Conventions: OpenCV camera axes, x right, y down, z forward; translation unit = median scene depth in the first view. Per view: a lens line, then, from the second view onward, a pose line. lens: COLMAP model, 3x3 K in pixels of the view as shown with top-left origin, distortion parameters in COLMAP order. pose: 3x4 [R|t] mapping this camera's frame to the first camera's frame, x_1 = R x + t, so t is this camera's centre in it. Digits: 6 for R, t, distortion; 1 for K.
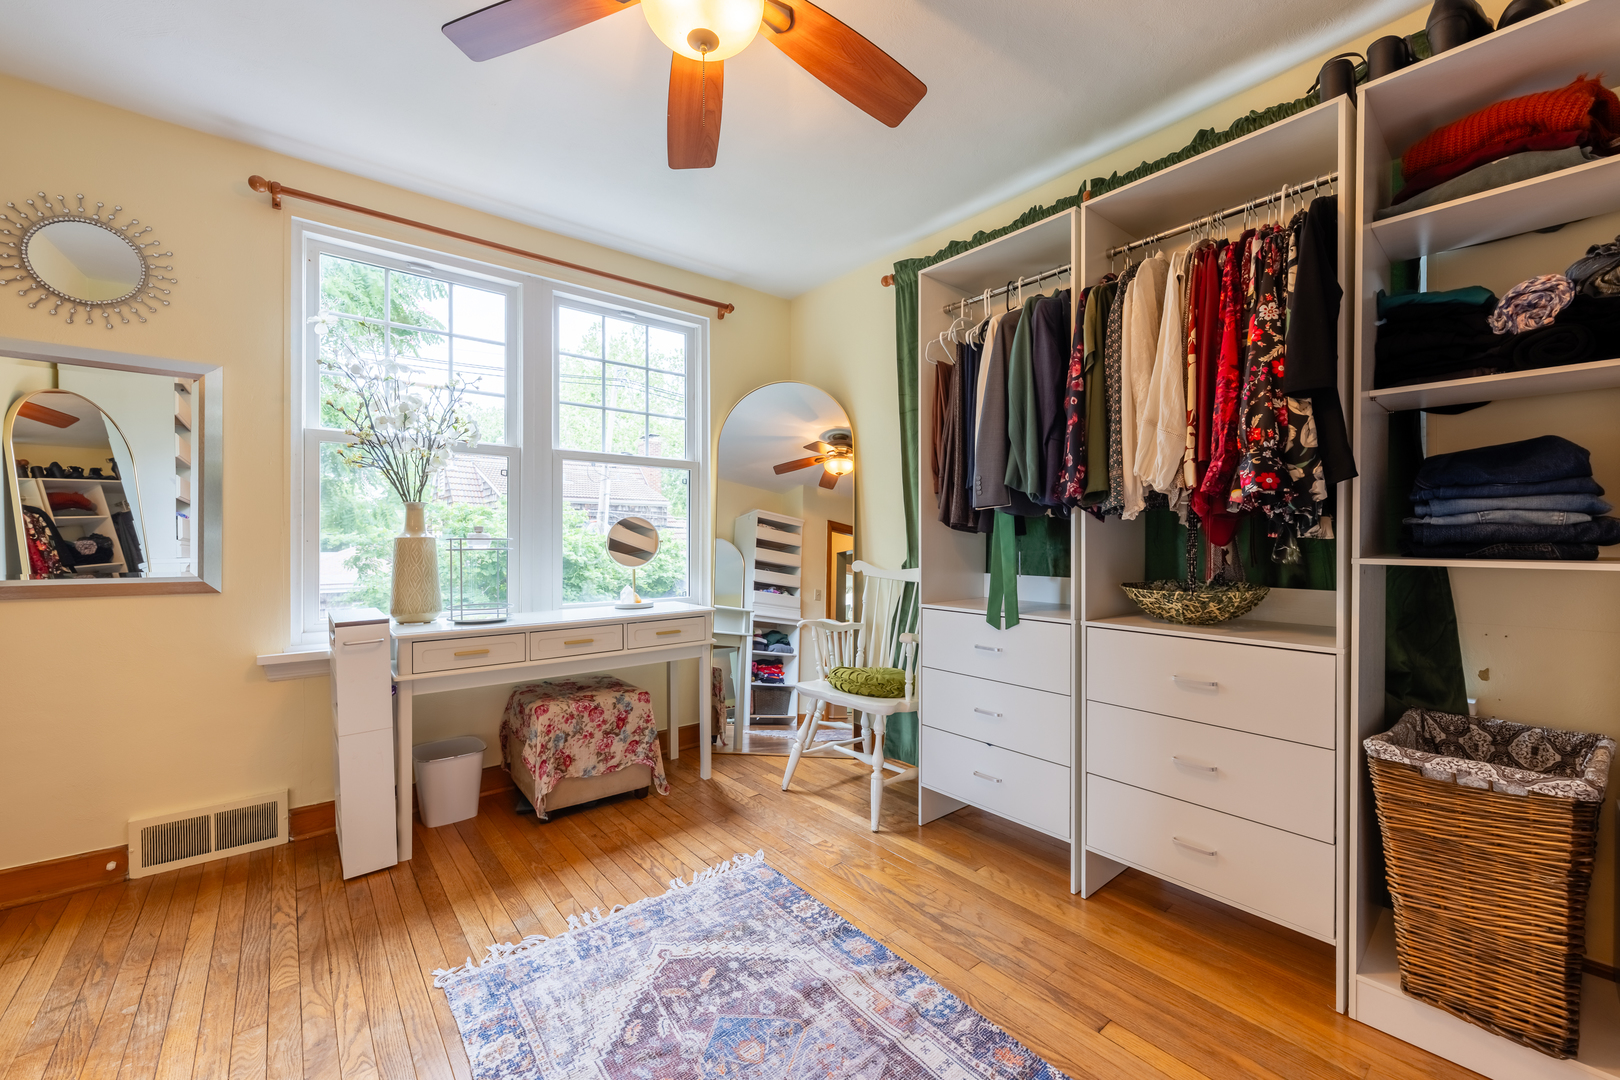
lens RADIAL K [[639.5, 0, 804.9], [0, 639.5, 544.0], [0, 0, 1]] dist [0.000150, -0.000114]
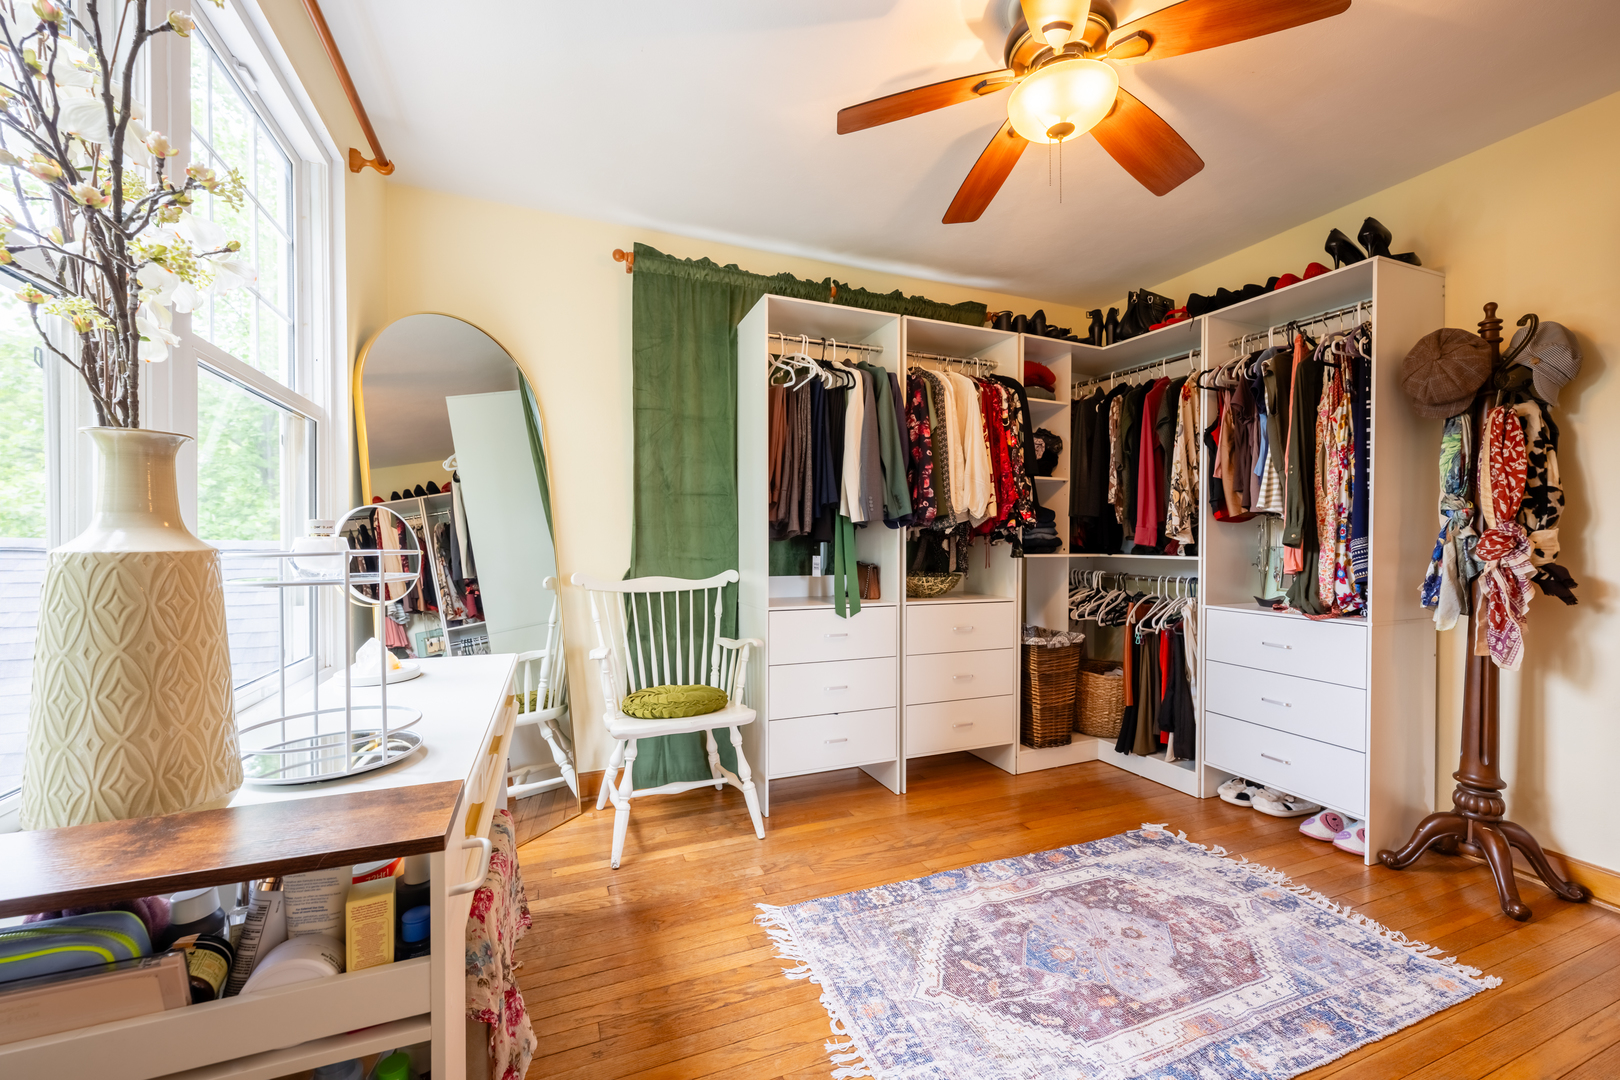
lens RADIAL K [[639.5, 0, 808.2], [0, 639.5, 540.2], [0, 0, 1]] dist [0.000150, -0.000114]
pose [[0.297881, 0.000260, 0.954603, -1.064610], [0.008505, 0.999960, -0.002926, -0.018281], [-0.954565, 0.008990, 0.297866, 0.809764]]
